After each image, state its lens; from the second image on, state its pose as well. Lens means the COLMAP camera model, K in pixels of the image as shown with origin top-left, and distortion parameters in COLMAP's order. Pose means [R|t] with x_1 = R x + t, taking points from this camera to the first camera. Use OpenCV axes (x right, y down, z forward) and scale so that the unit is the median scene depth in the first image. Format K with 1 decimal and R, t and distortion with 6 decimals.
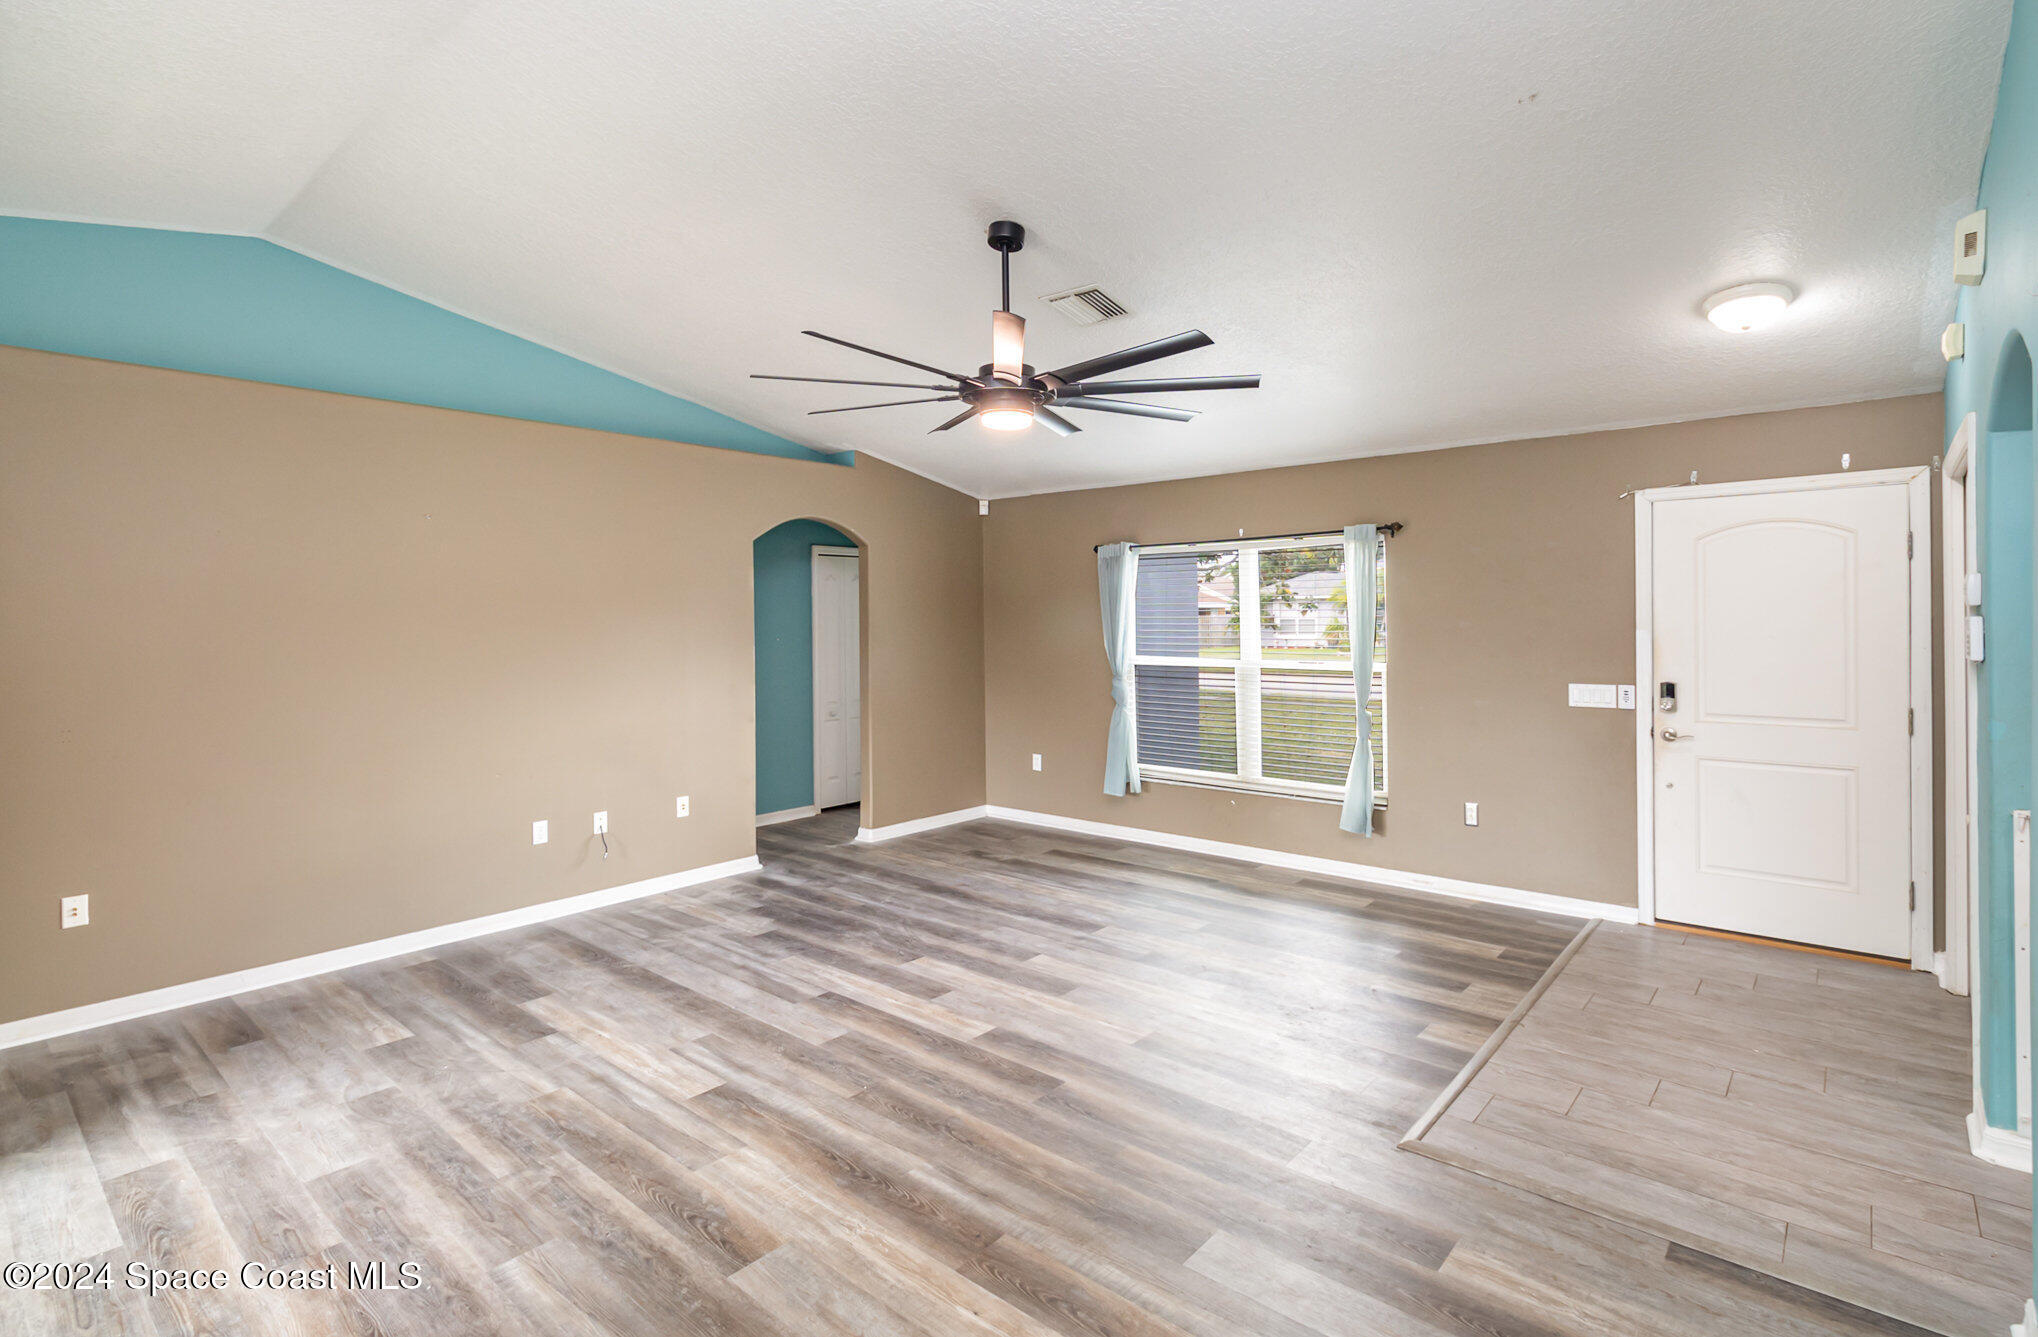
lens RADIAL K [[972.9, 0, 1025.9], [0, 972.9, 620.3], [0, 0, 1]] dist [0.002928, 0.000639]
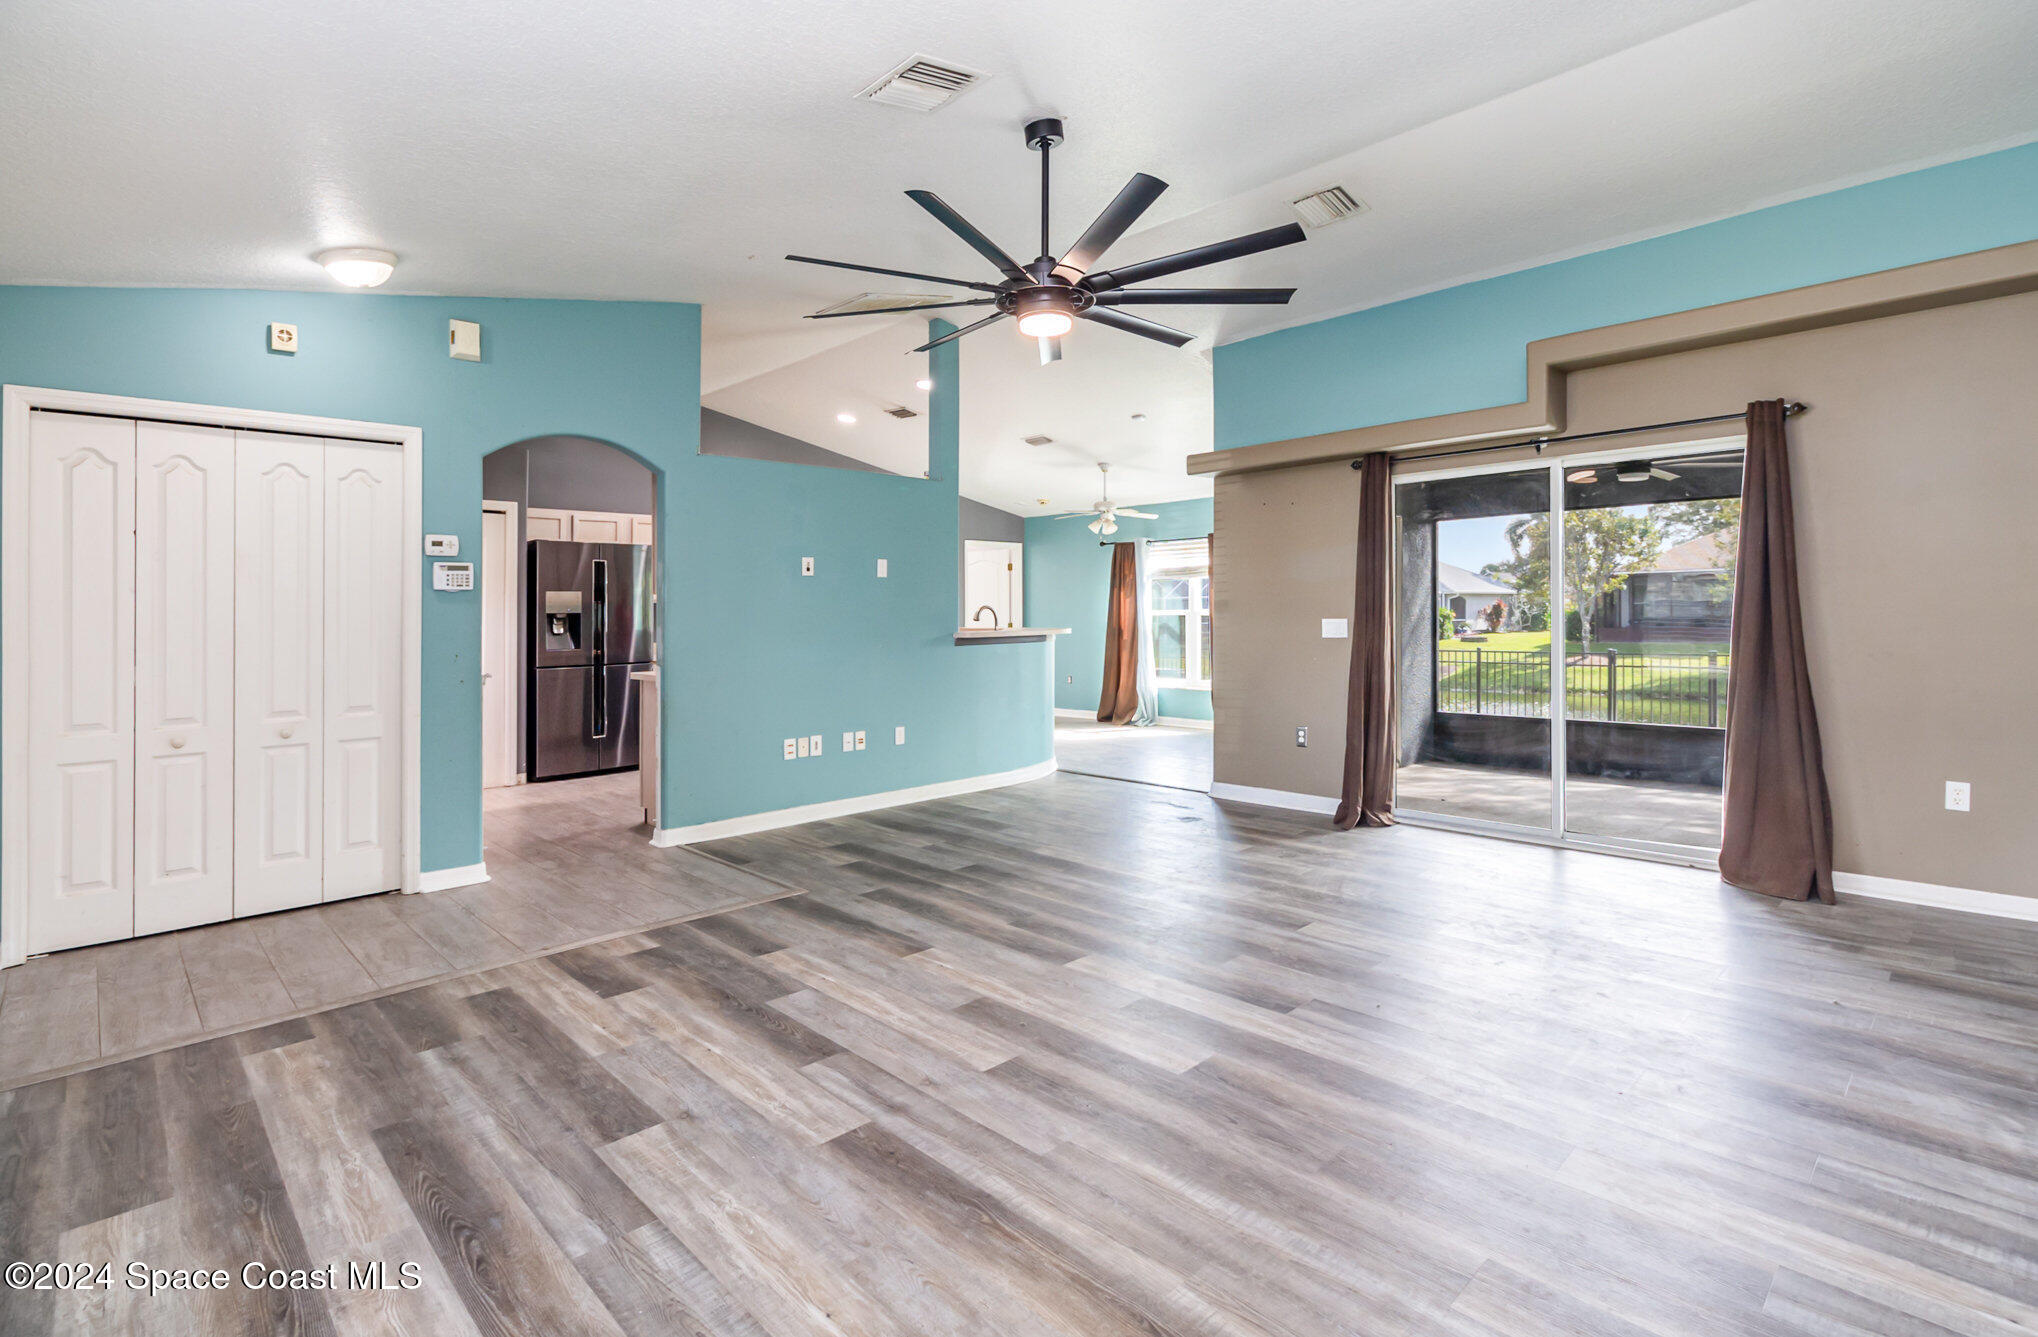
lens RADIAL K [[960.5, 0, 1017.5], [0, 960.5, 623.3], [0, 0, 1]] dist [-0.000251, 0.000484]
pose [[-0.995965, 0.021914, 0.087020, -0.074962], [0.023046, 0.999662, 0.012025, 0.075602], [-0.086727, 0.013982, -0.996134, 1.920043]]
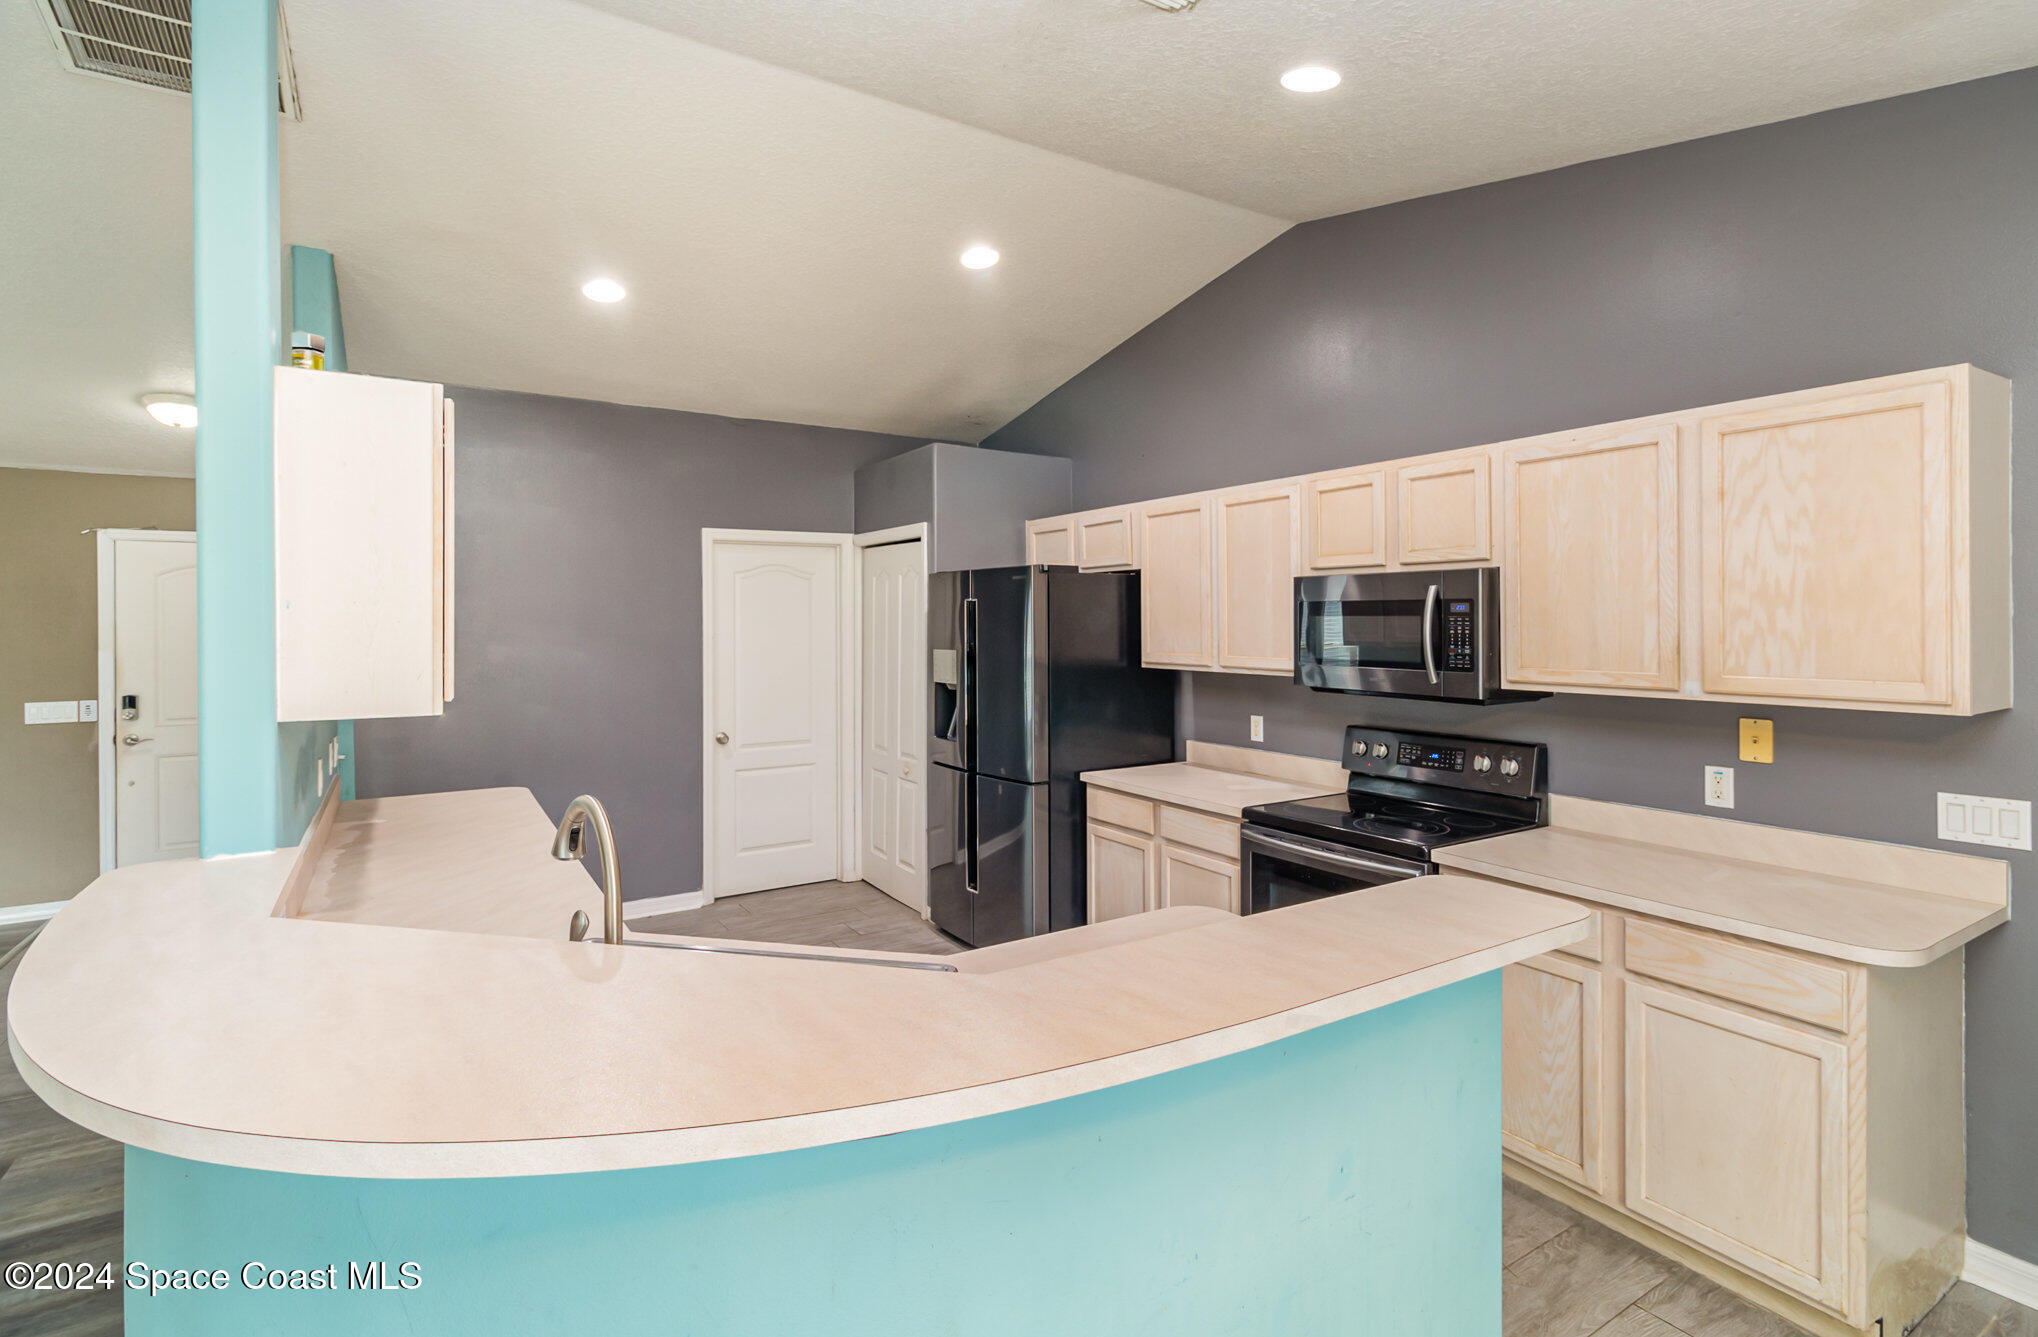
lens RADIAL K [[960.5, 0, 1017.5], [0, 960.5, 623.3], [0, 0, 1]] dist [-0.000251, 0.000484]
pose [[0.293478, 0.007233, 0.955939, -0.171792], [0.004141, 0.999952, -0.008838, -0.010646], [-0.955957, 0.006552, 0.293434, -0.464568]]
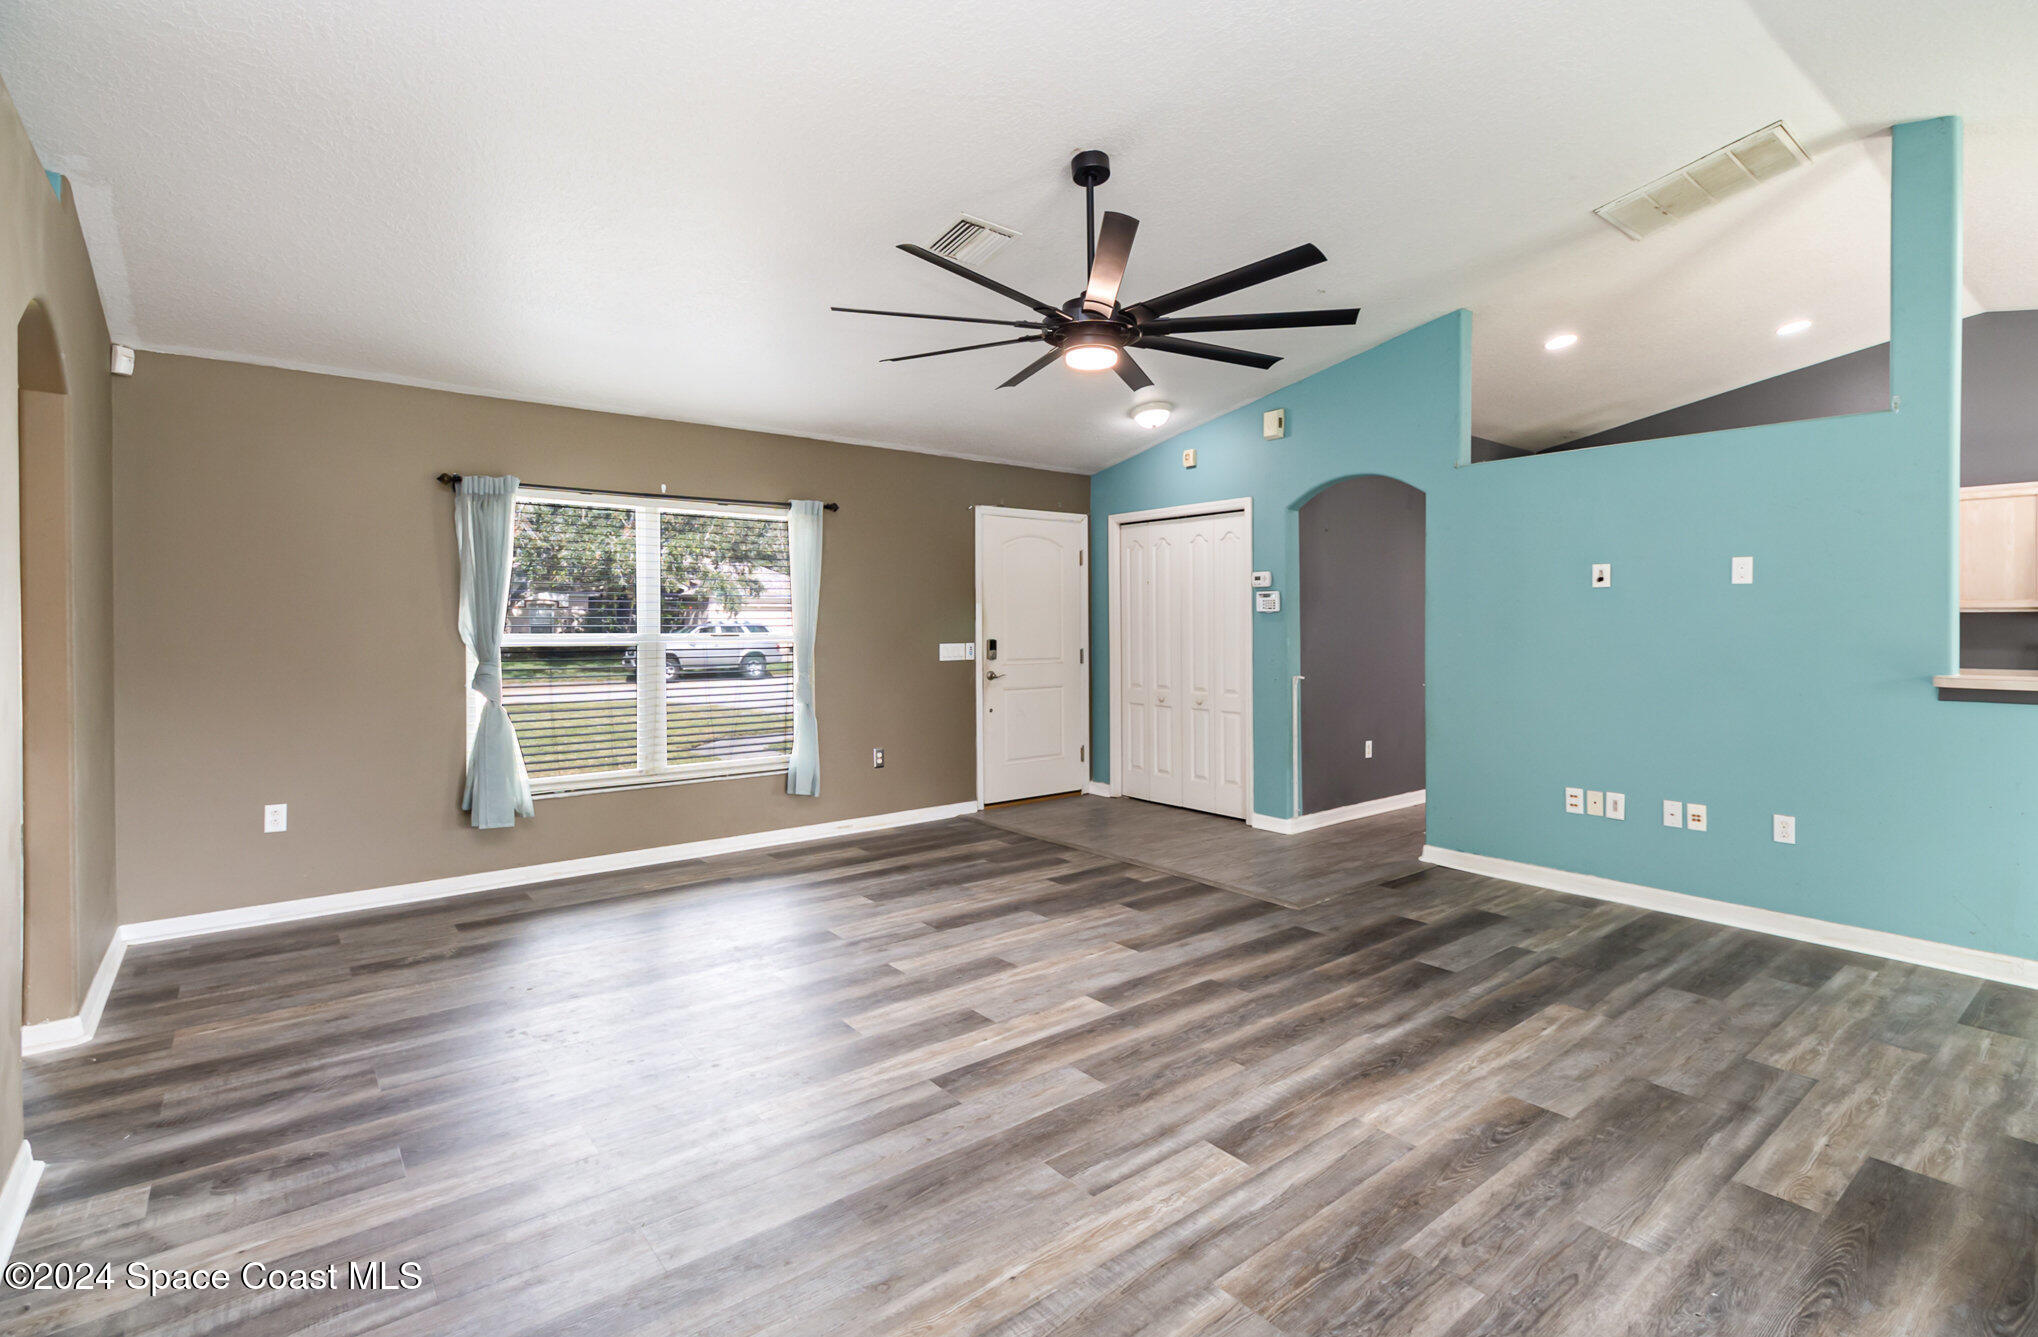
lens RADIAL K [[960.5, 0, 1017.5], [0, 960.5, 623.3], [0, 0, 1]] dist [-0.000251, 0.000484]
pose [[0.185586, 0.006936, 0.982604, -0.959352], [0.000876, 0.999974, -0.007224, 0.063377], [-0.982628, 0.002202, 0.185575, 0.889827]]
